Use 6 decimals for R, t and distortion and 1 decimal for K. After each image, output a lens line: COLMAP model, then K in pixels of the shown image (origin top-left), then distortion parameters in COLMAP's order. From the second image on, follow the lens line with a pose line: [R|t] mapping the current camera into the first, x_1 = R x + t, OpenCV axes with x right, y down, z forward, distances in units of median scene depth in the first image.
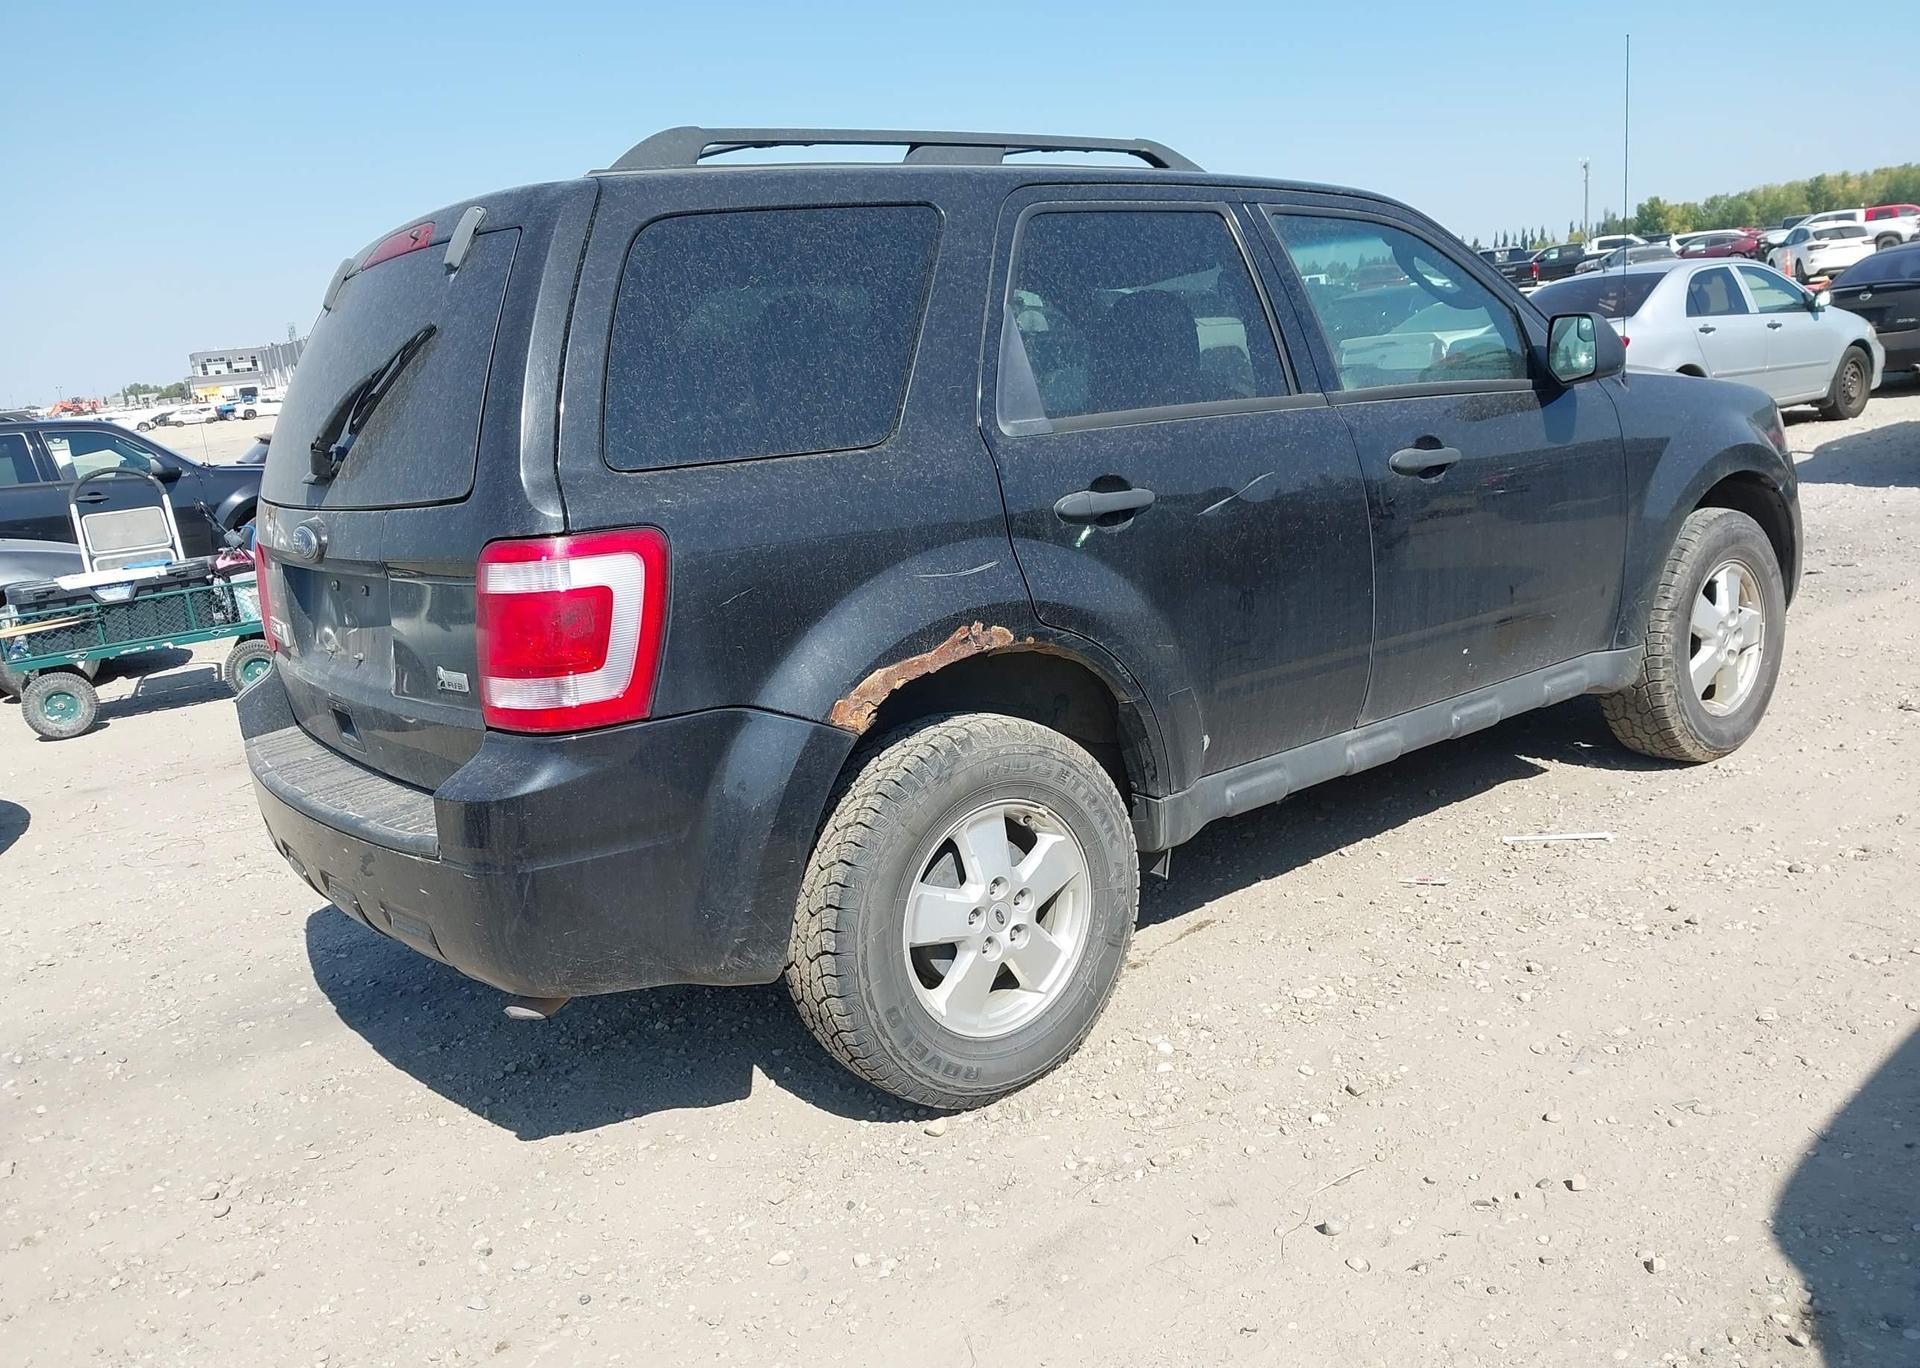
lens RADIAL K [[1666.9, 0, 927.8], [0, 1666.9, 697.4], [0, 0, 1]] dist [0.034187, -0.032026]
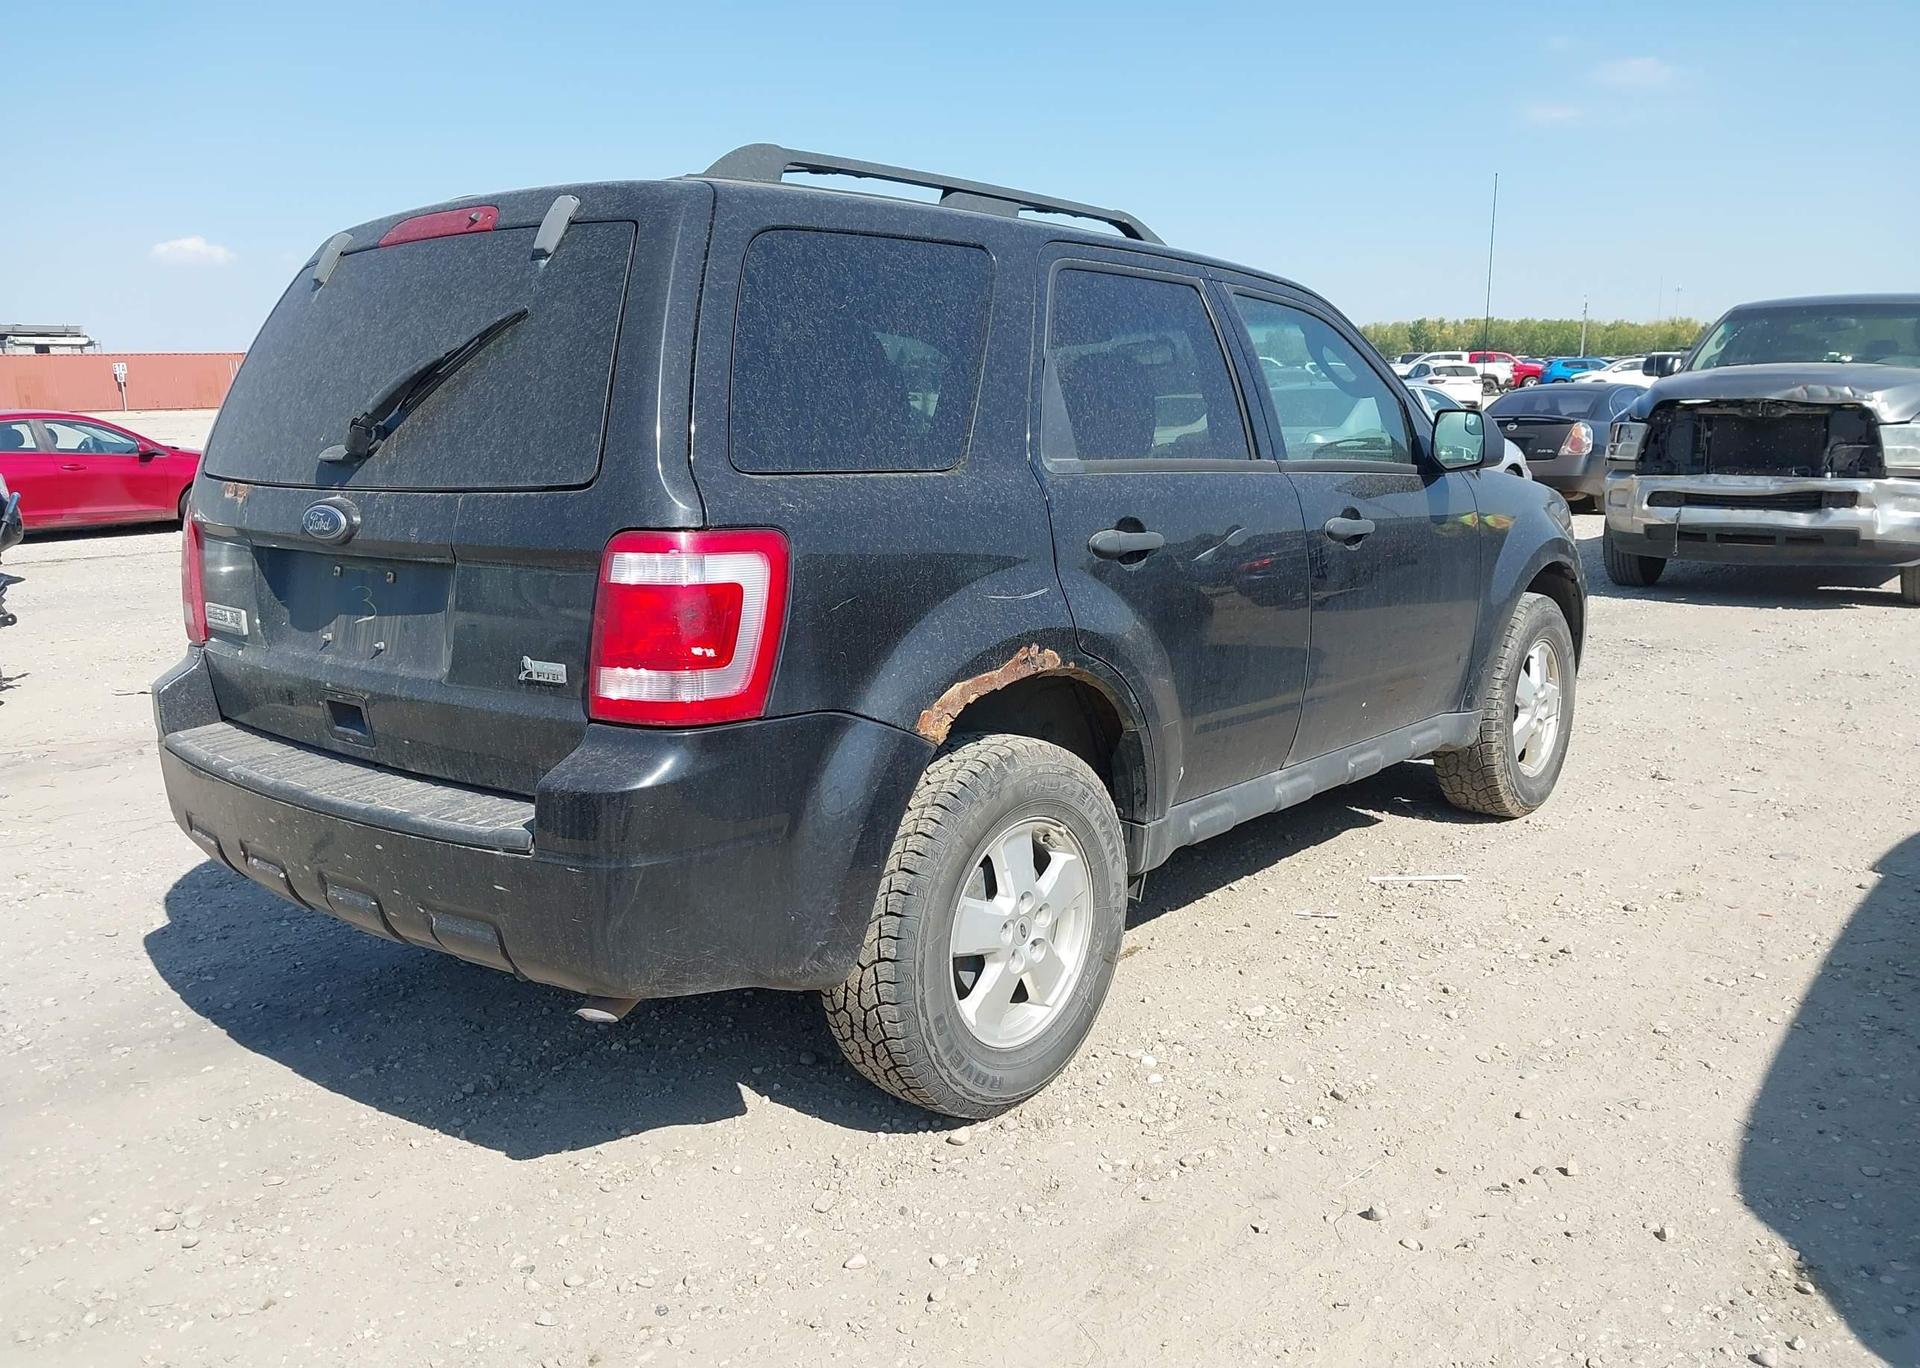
lens RADIAL K [[1666.9, 0, 985.1], [0, 1666.9, 682.1], [0, 0, 1]] dist [0.034187, -0.032026]
pose [[0.968463, 0.052335, 0.243600, -0.244861], [-0.040747, 0.997796, -0.052374, 0.033148], [-0.245804, 0.040796, 0.968461, -0.005317]]
